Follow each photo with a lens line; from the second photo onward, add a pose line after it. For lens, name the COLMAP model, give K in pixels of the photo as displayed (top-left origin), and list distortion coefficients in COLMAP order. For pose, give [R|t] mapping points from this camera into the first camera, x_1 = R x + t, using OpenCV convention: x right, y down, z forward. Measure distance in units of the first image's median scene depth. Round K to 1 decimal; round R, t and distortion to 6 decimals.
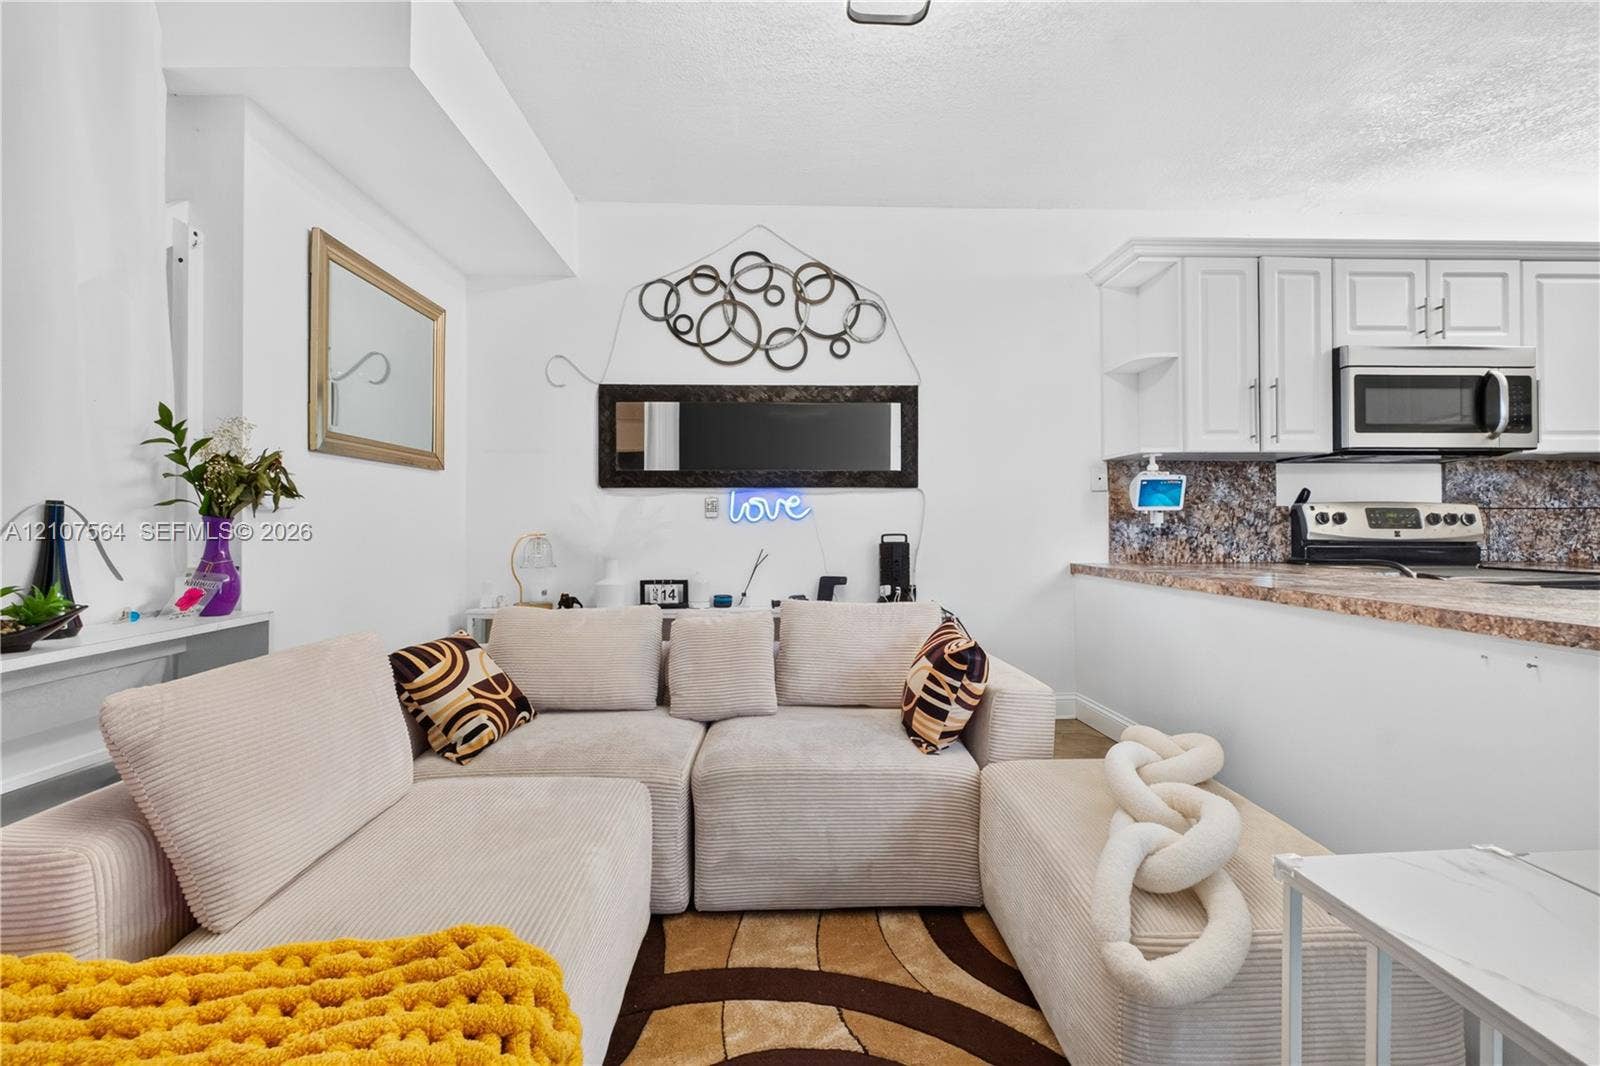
lens RADIAL K [[665.7, 0, 796.0], [0, 665.7, 526.4], [0, 0, 1]] dist [0.001985, -0.000057]
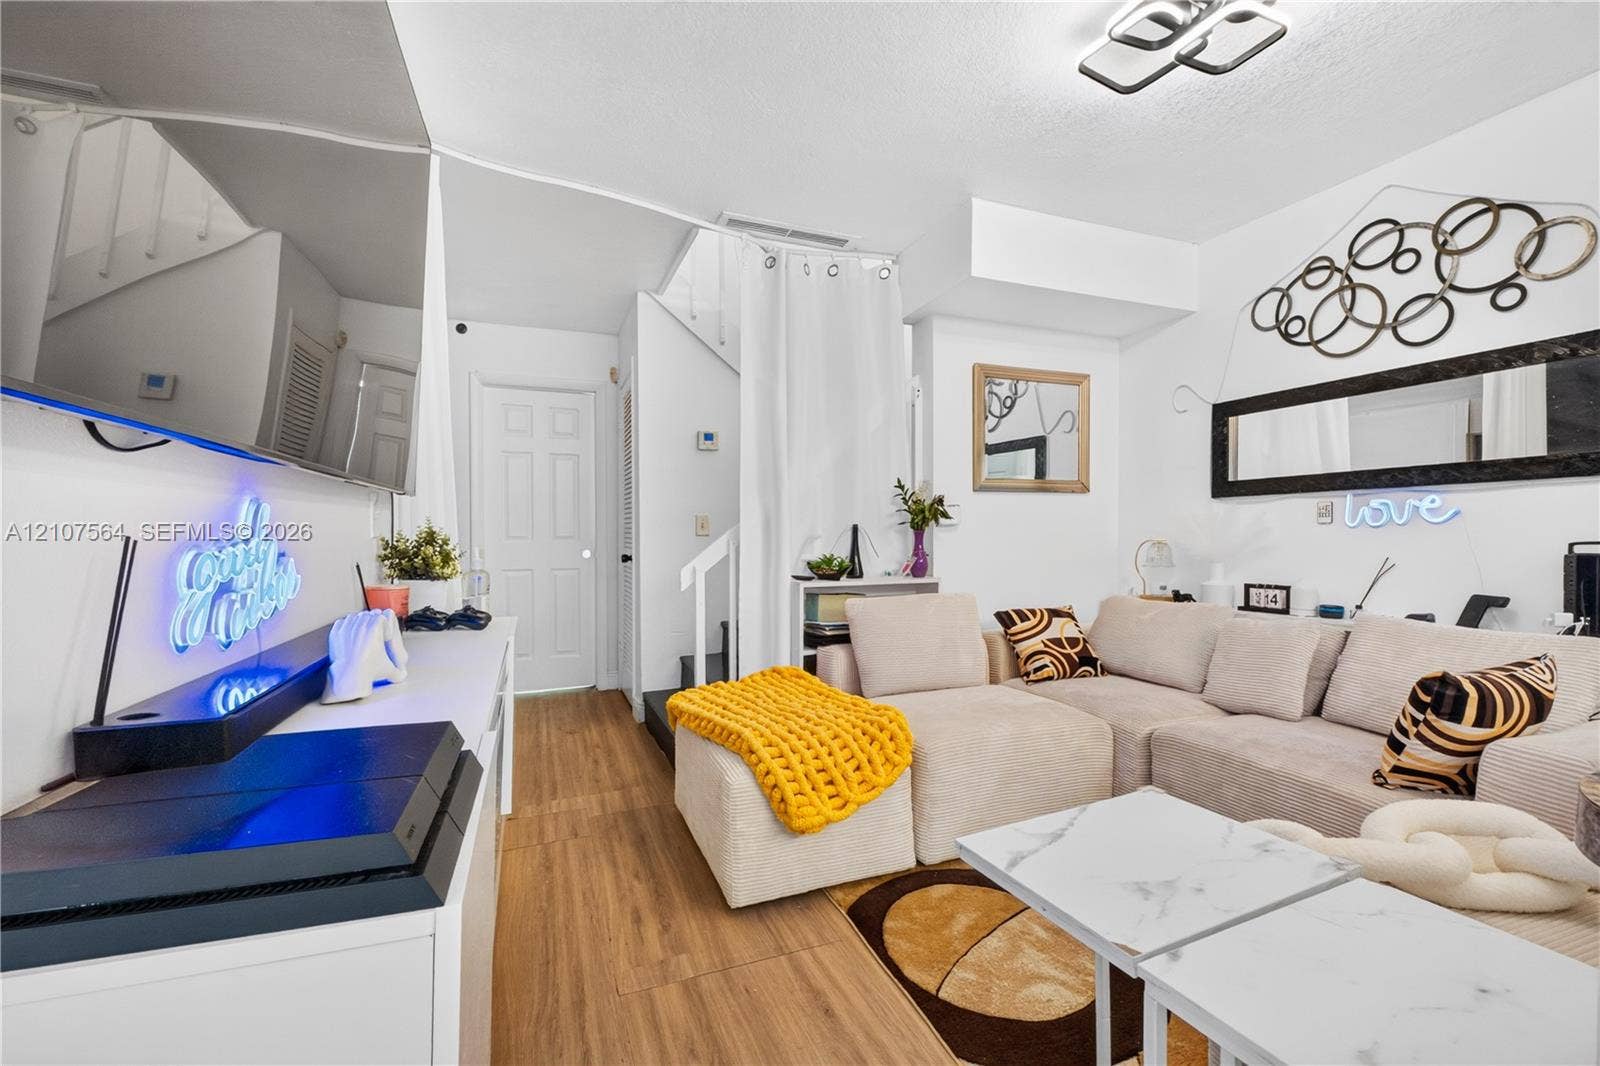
lens RADIAL K [[671.1, 0, 798.0], [0, 671.1, 544.4], [0, 0, 1]] dist [-0.001927, -0.000685]
pose [[0.335488, 0.013063, -0.941954, 0.525885], [0.004424, 0.999871, 0.015442, -0.000676], [0.942034, -0.009348, 0.335387, -0.024837]]
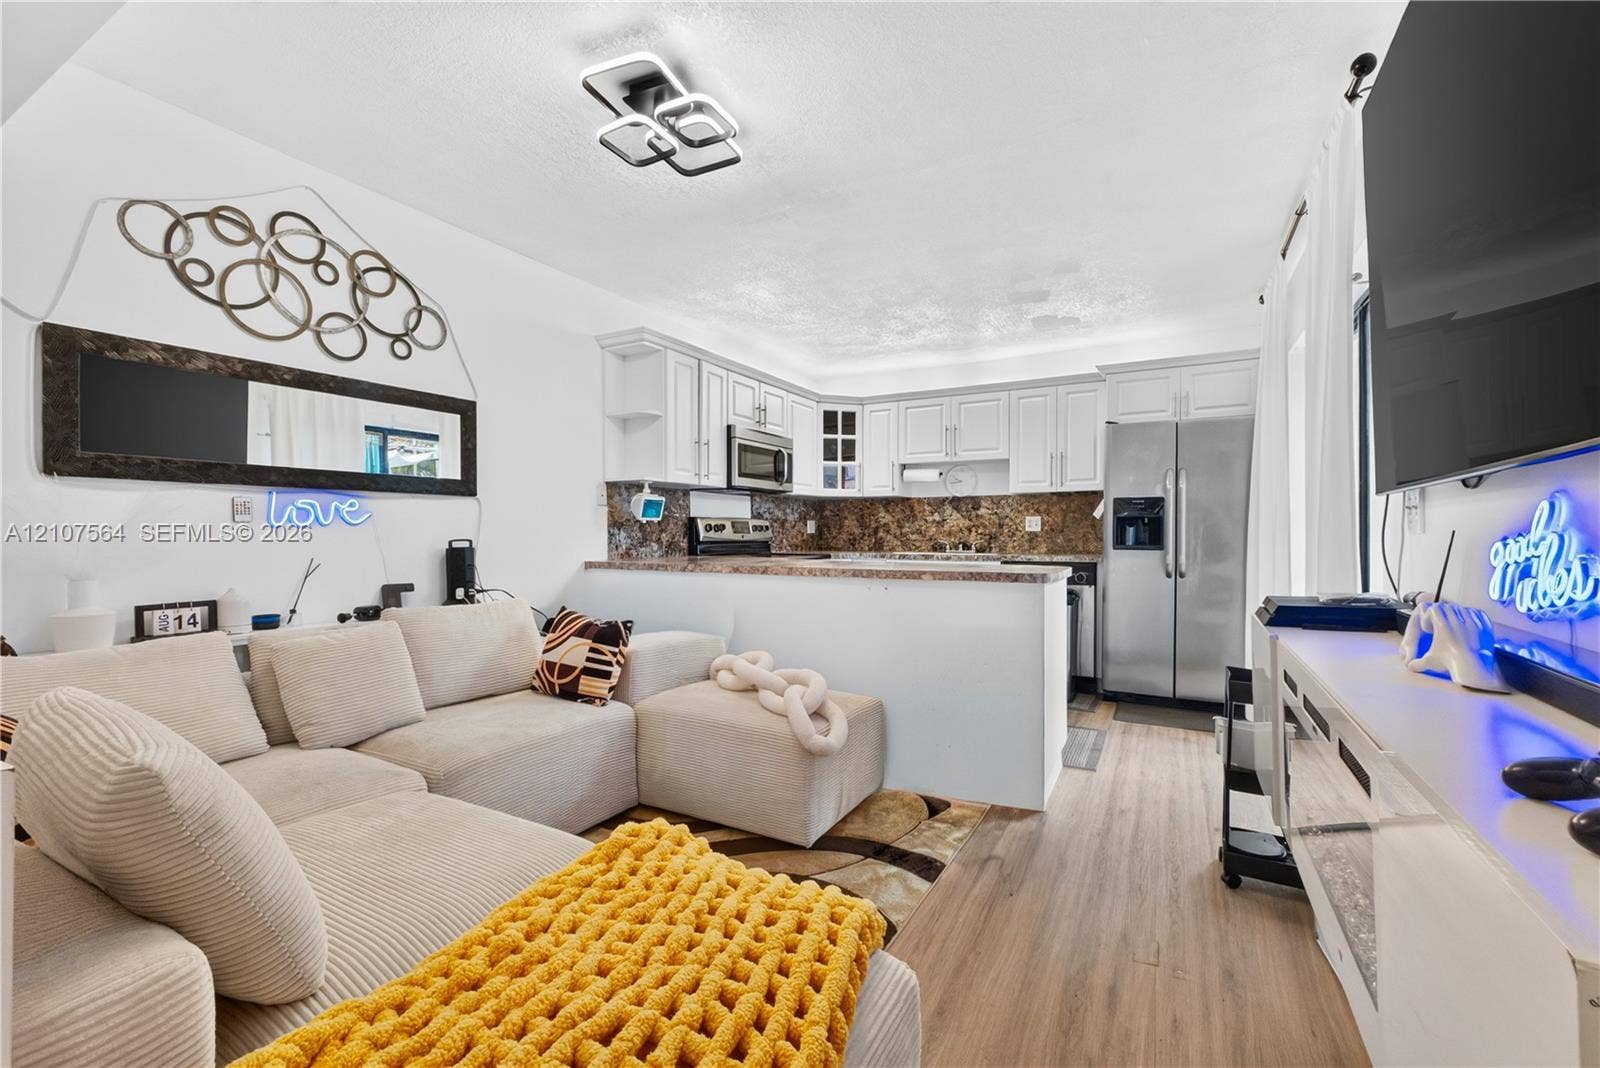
lens RADIAL K [[677.6, 0, 810.4], [0, 677.6, 540.0], [0, 0, 1]] dist [-0.000053, -0.000216]
pose [[0.499789, -0.010153, 0.866088, -0.504311], [-0.003379, 0.999901, 0.013672, -0.004545], [-0.866141, -0.009760, 0.499705, -0.016766]]
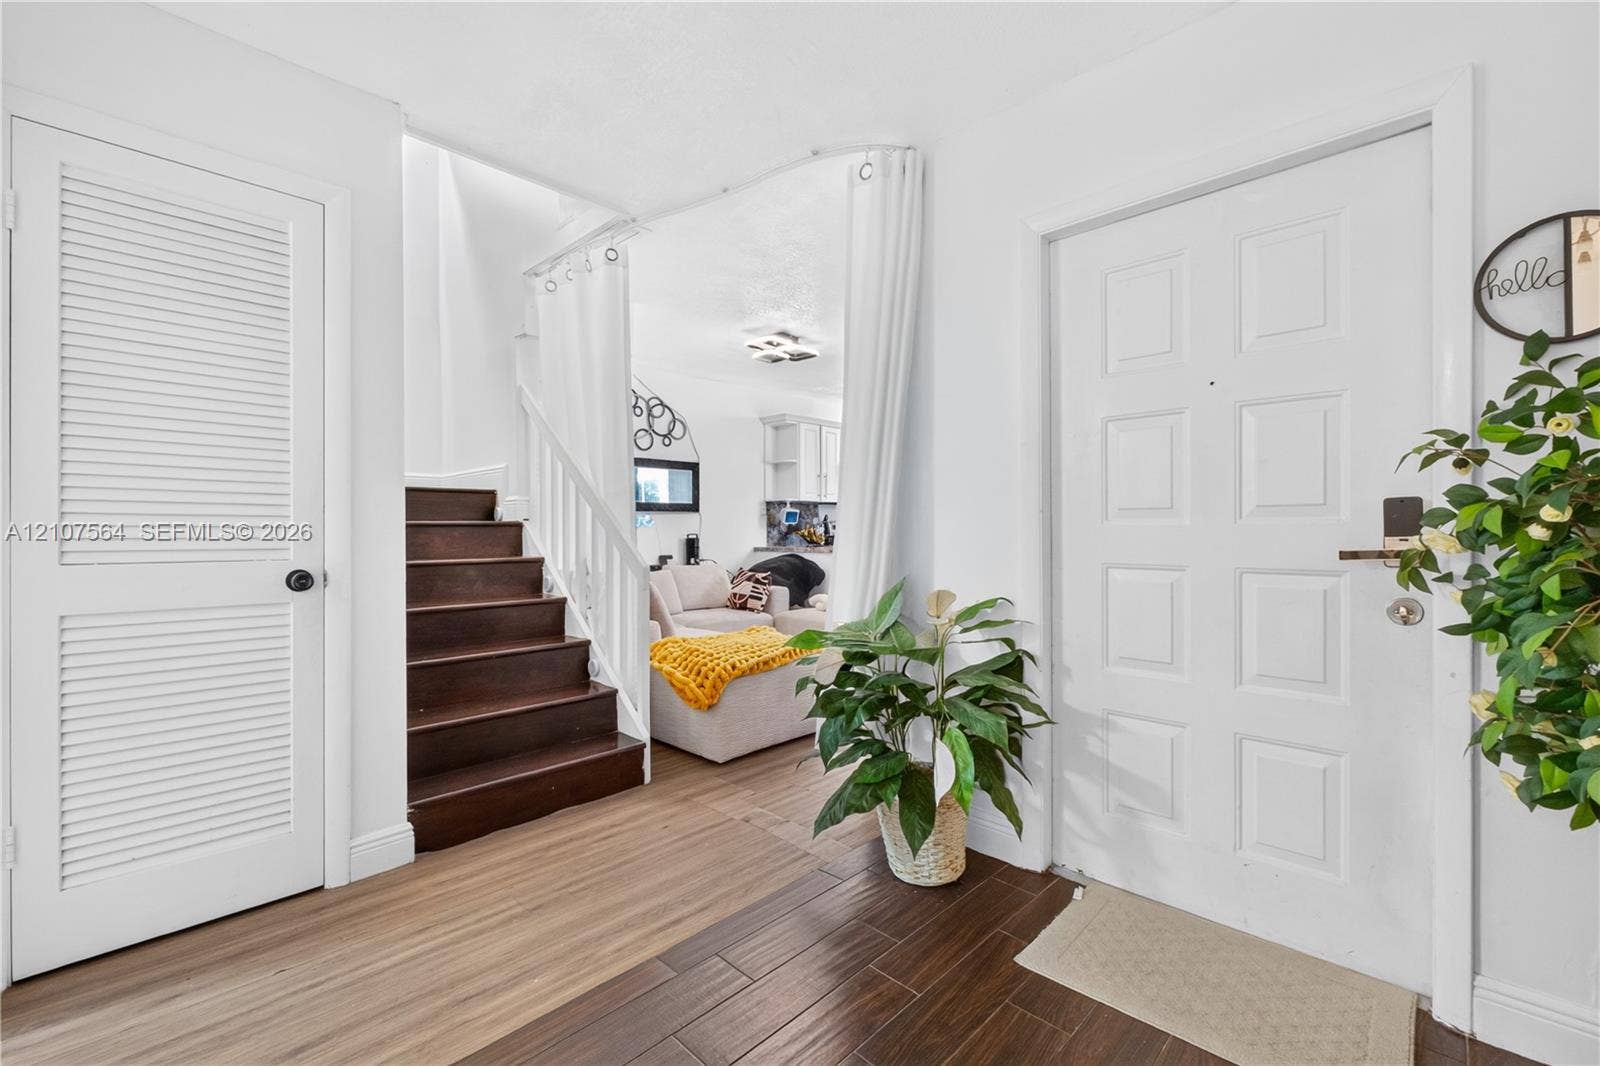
lens RADIAL K [[671.1, 0, 798.0], [0, 671.1, 544.4], [0, 0, 1]] dist [-0.001927, -0.000685]
pose [[0.719099, -0.014299, 0.694761, -1.073364], [-0.000426, 0.999779, 0.021017, -0.000996], [-0.694908, -0.015409, 0.718934, -0.740052]]
